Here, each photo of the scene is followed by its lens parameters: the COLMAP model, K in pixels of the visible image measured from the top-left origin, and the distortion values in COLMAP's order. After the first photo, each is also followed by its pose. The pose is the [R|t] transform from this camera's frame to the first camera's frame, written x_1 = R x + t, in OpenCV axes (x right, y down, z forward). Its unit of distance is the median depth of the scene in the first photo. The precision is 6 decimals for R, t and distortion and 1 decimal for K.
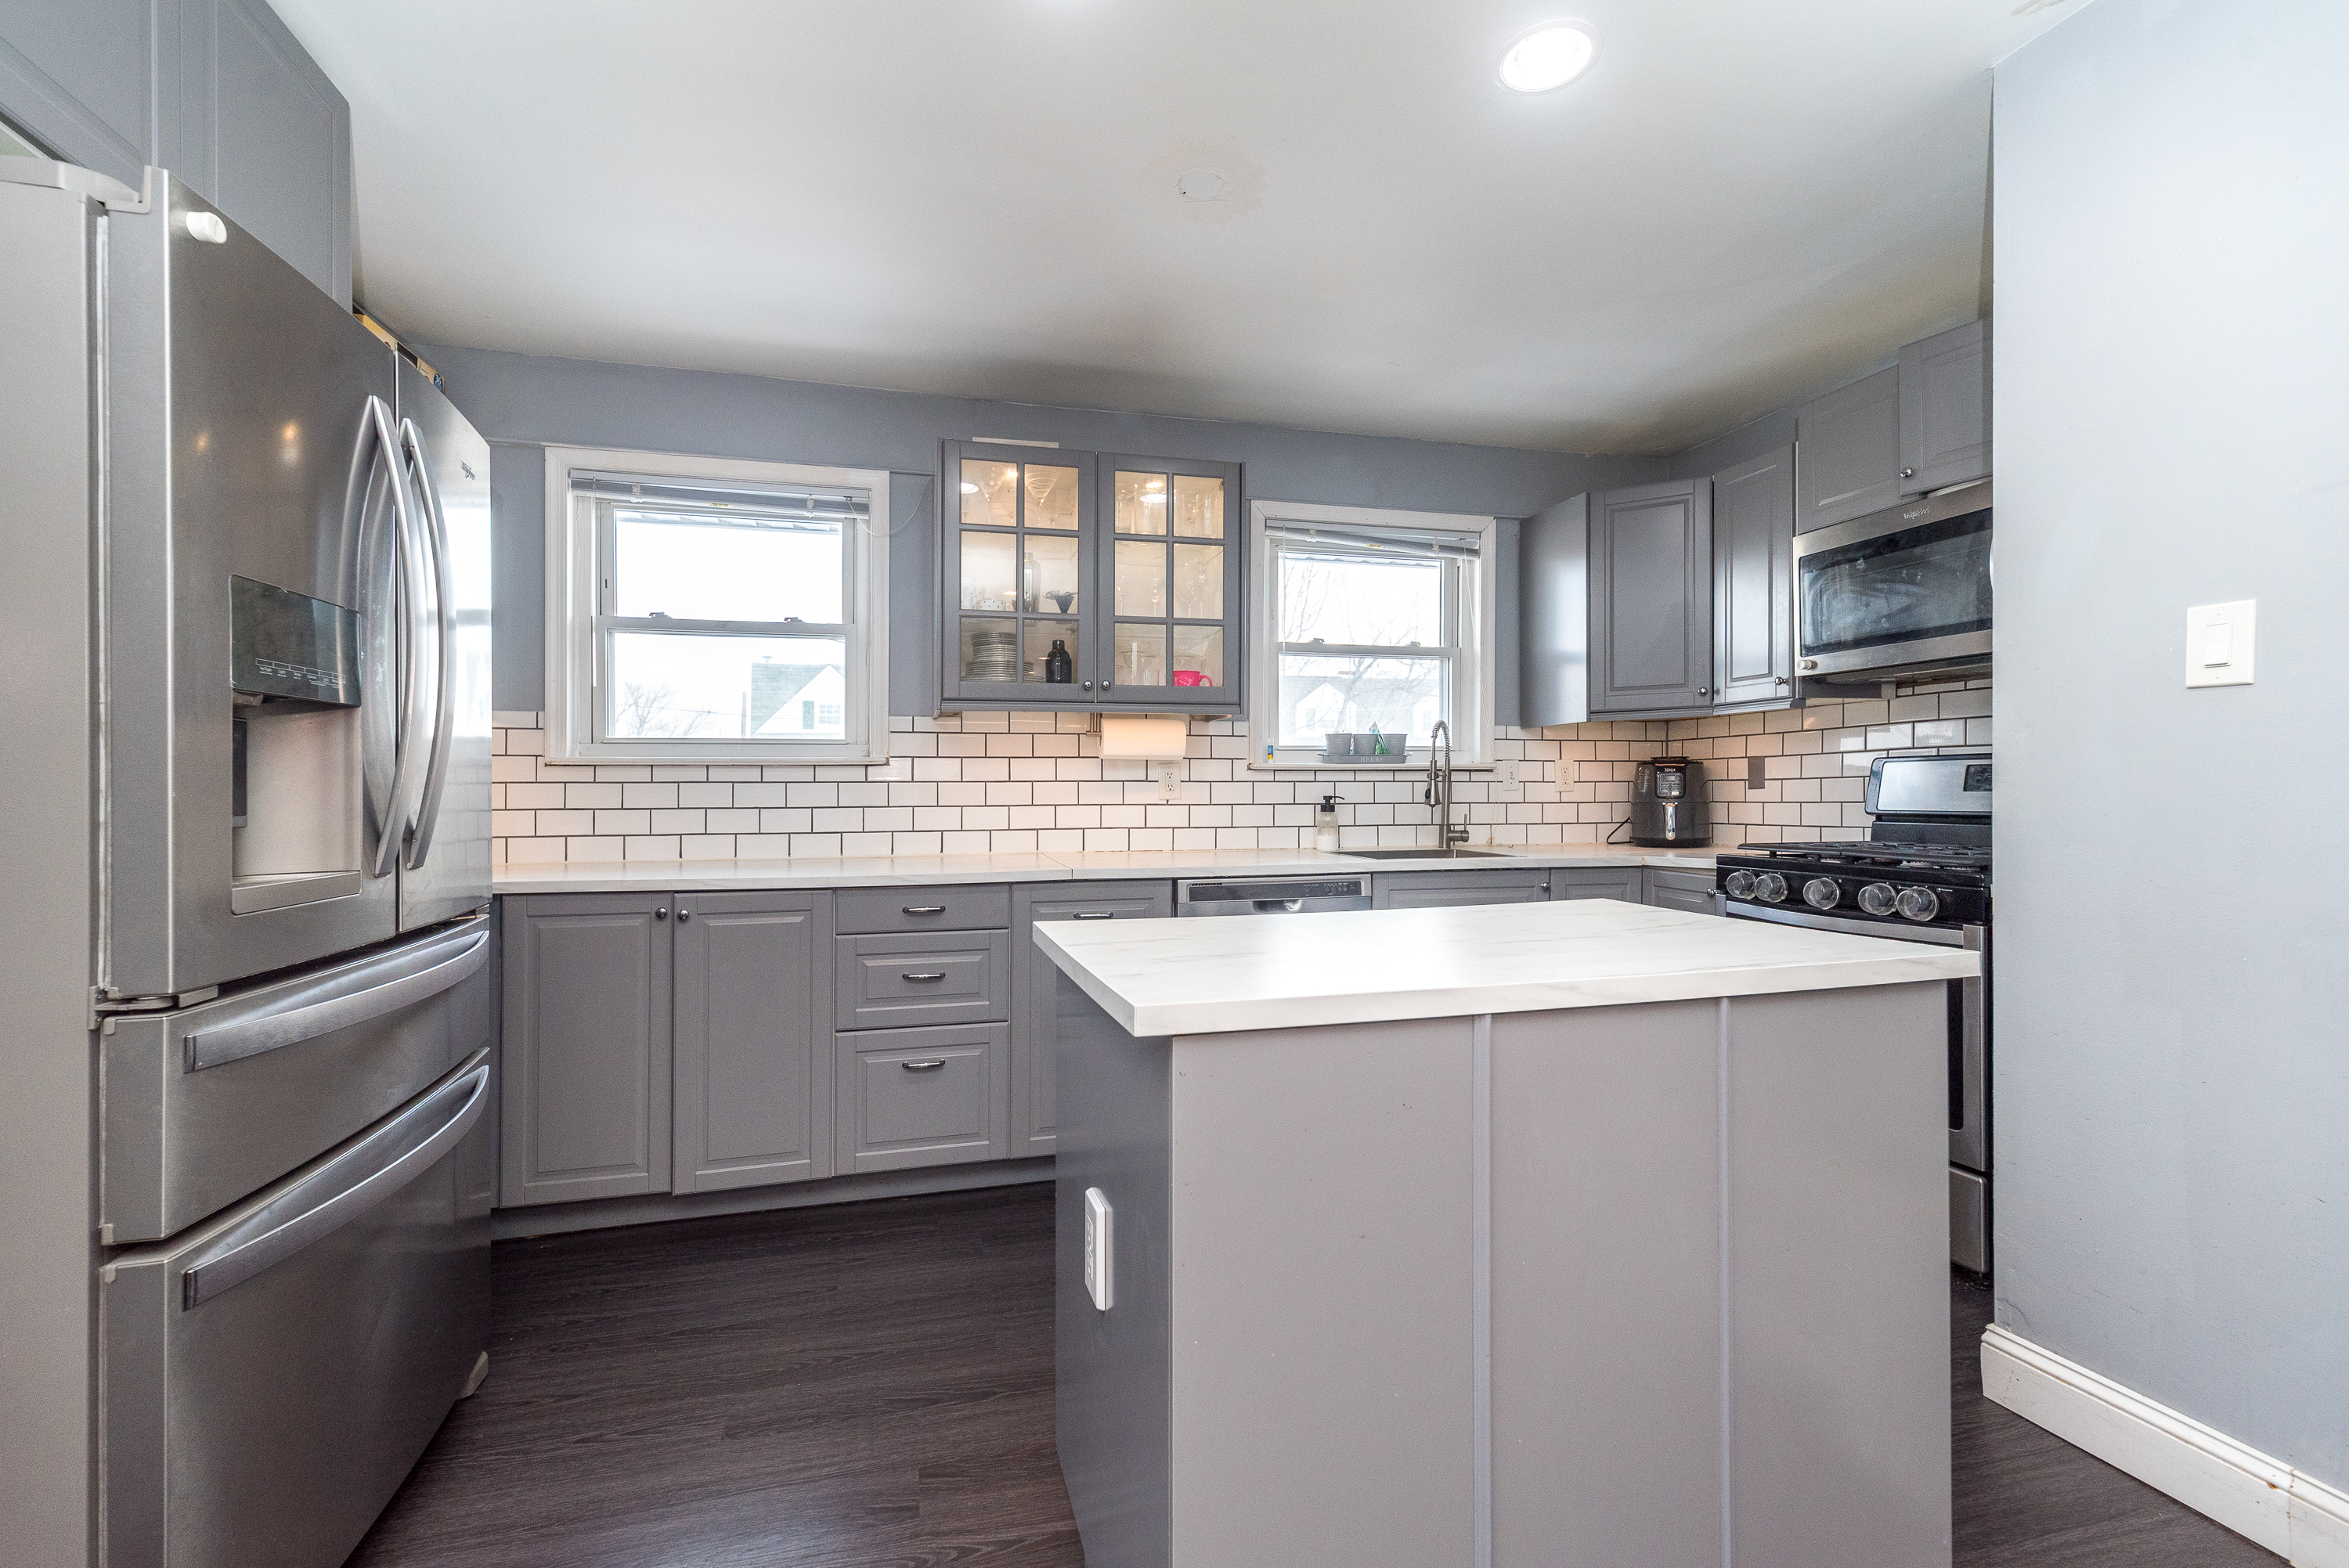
lens RADIAL K [[1034.8, 0, 1176.7], [0, 1034.8, 769.4], [0, 0, 1]] dist [0.009357, 0.000231]
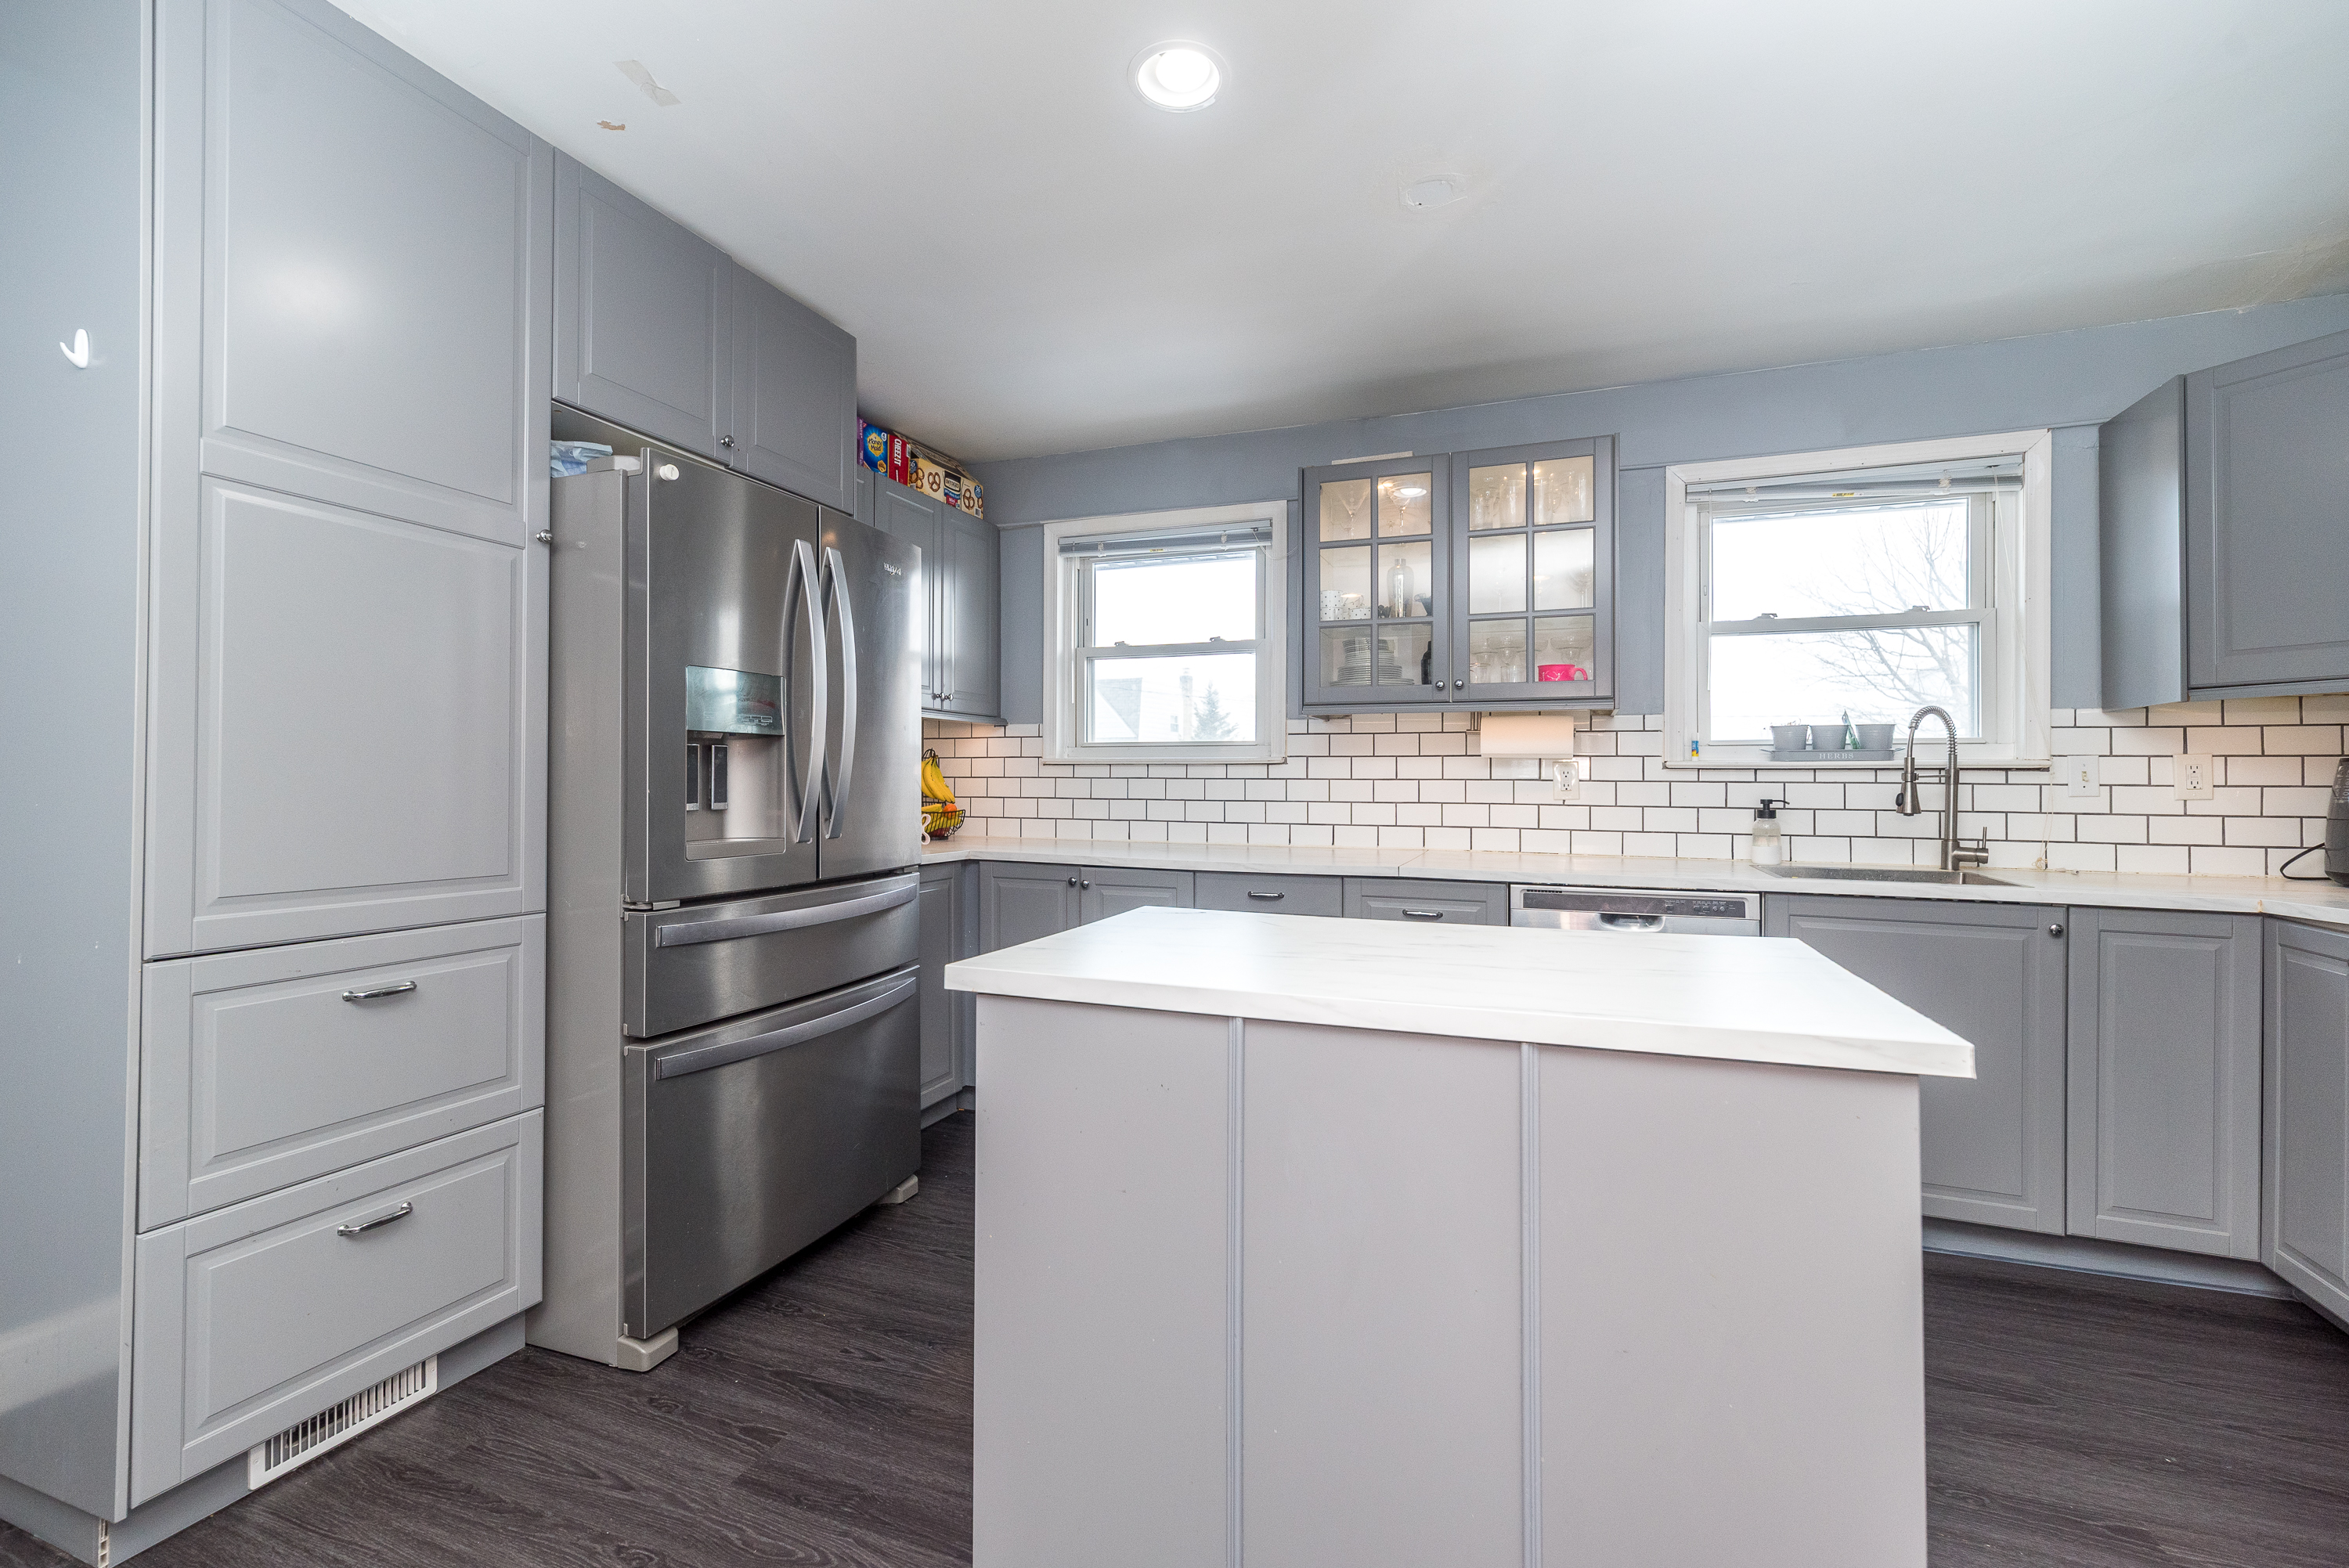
lens RADIAL K [[1034.8, 0, 1166.5], [0, 1034.8, 747.3], [0, 0, 1]] dist [0.009357, 0.000231]
pose [[0.806667, -0.009189, -0.590935, 0.266730], [0.003163, 0.999932, -0.011231, -0.009588], [0.590998, 0.007190, 0.806641, 0.026584]]
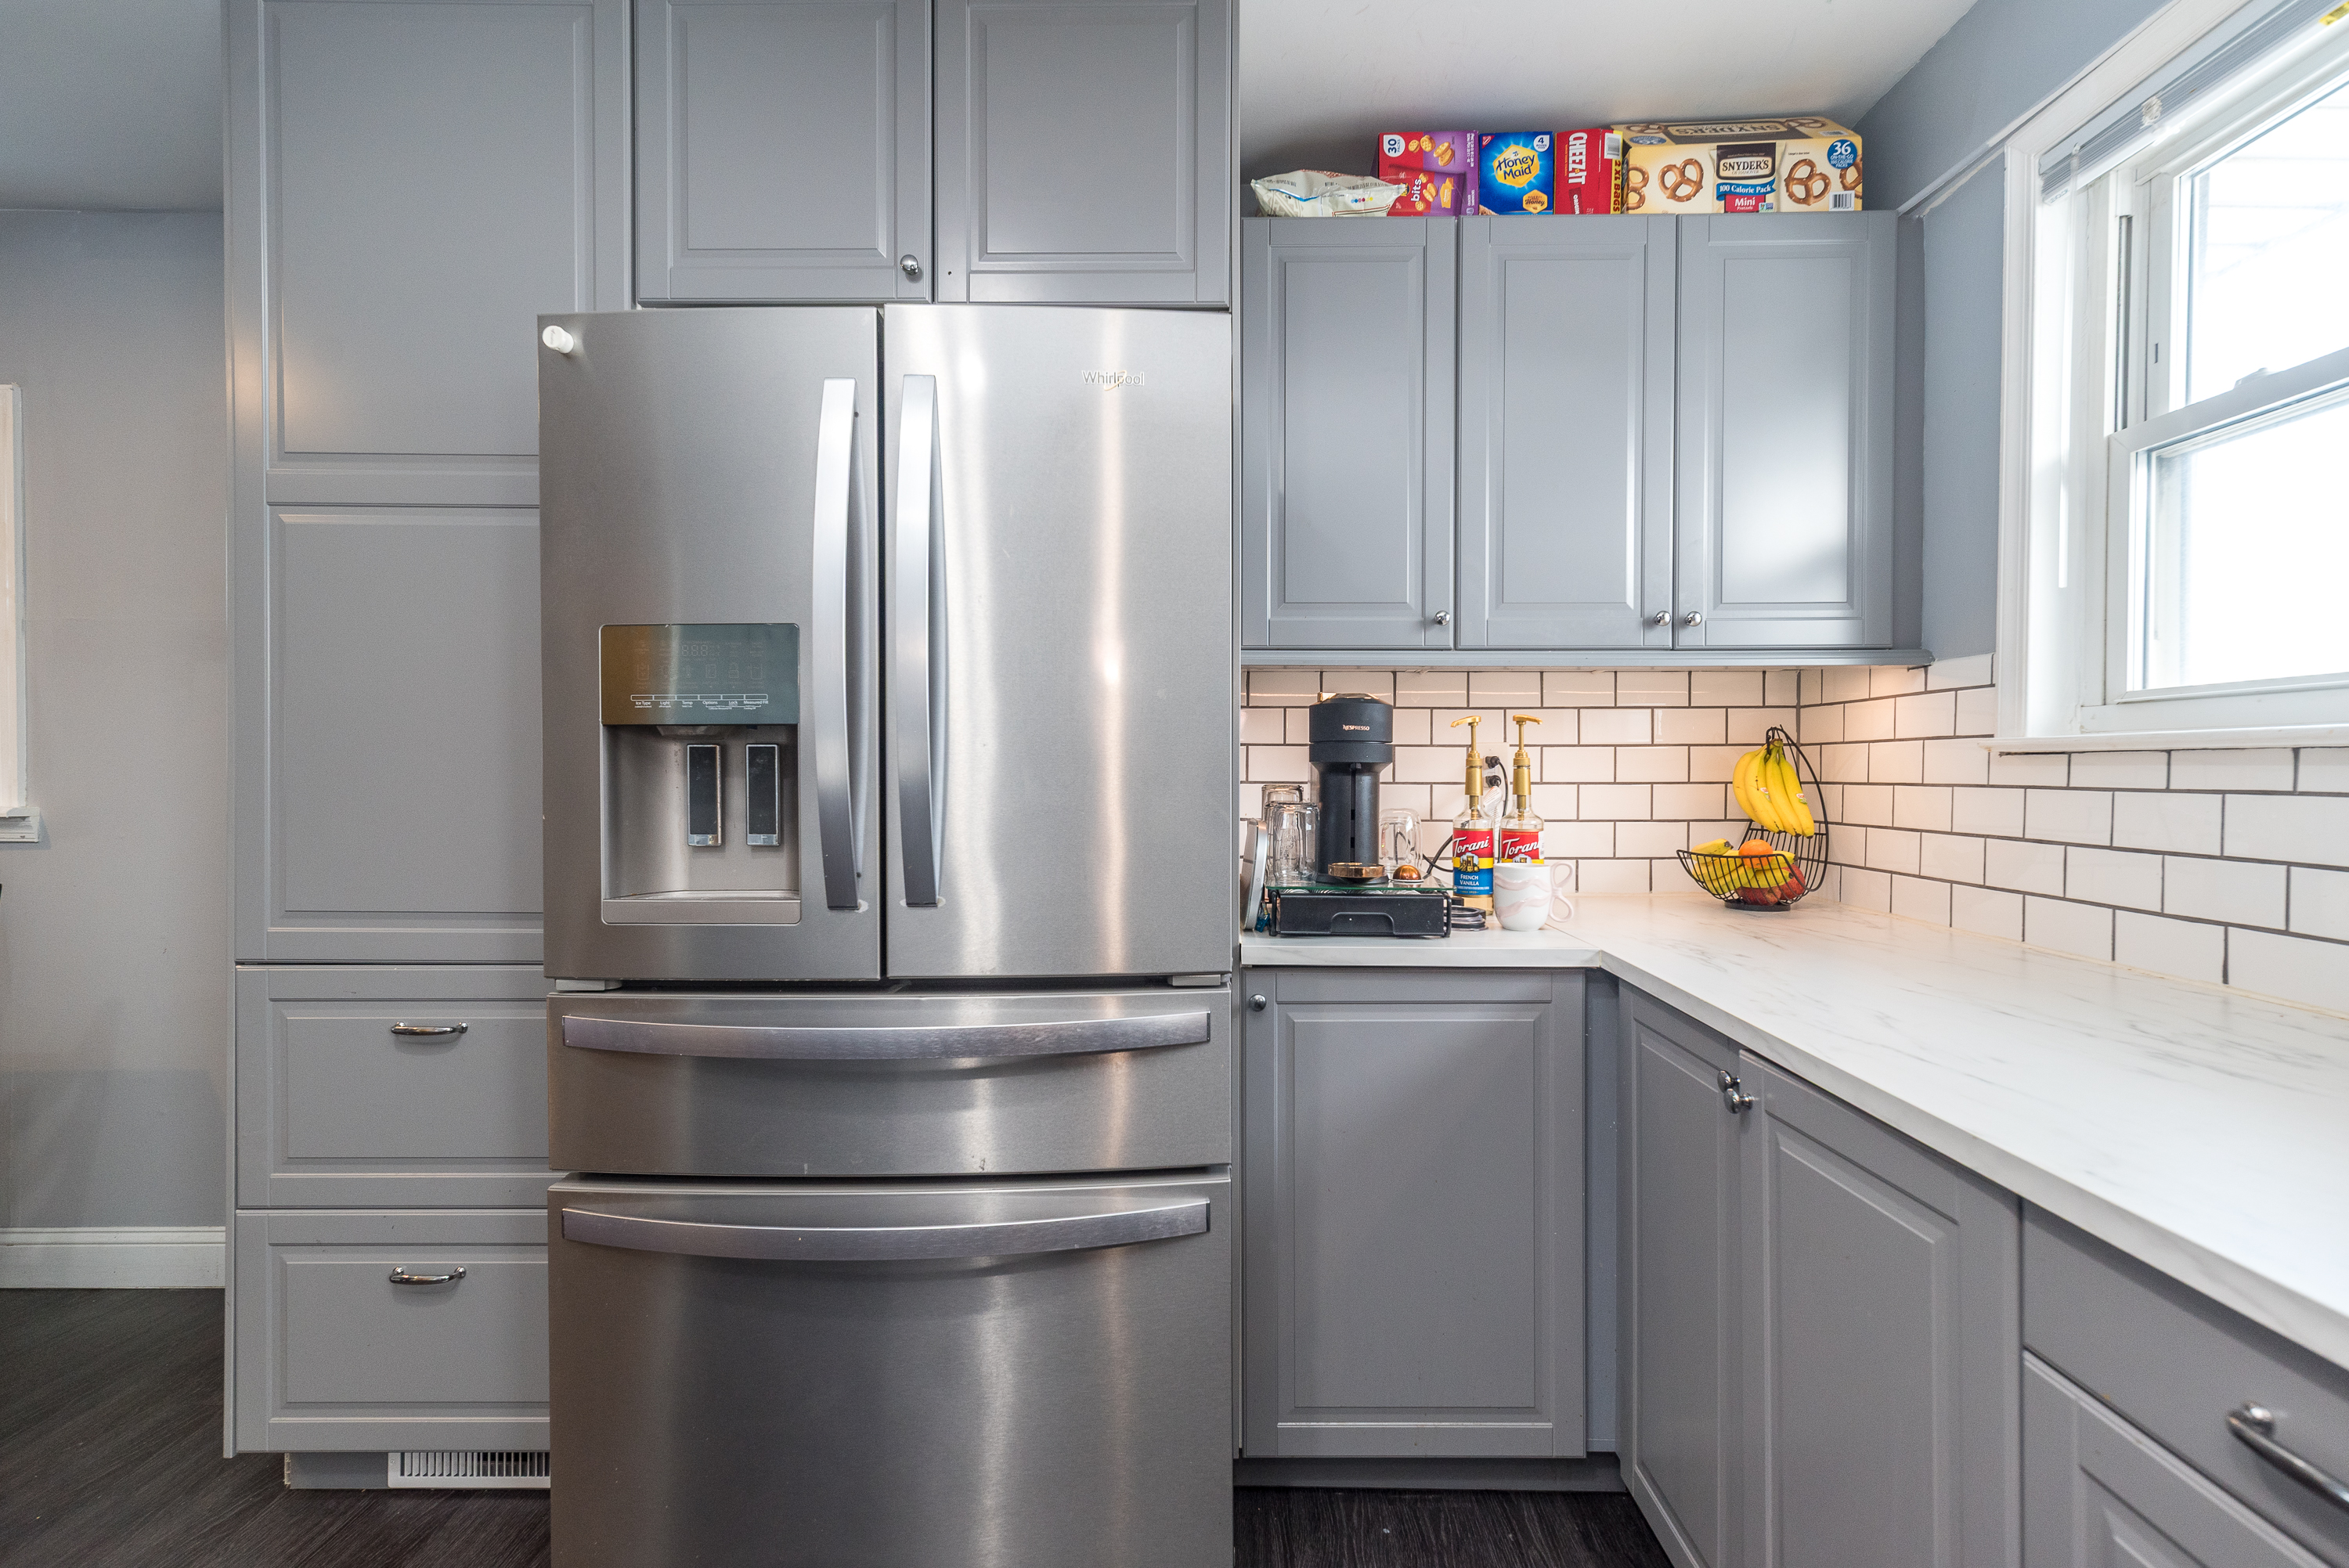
lens RADIAL K [[1034.8, 0, 1198.3], [0, 1034.8, 782.8], [0, 0, 1]] dist [0.009357, 0.000231]
pose [[-0.266181, 0.019911, -0.963717, 0.009286], [0.024220, 0.999609, 0.013963, -0.005989], [0.963619, -0.019624, -0.266559, 0.672394]]
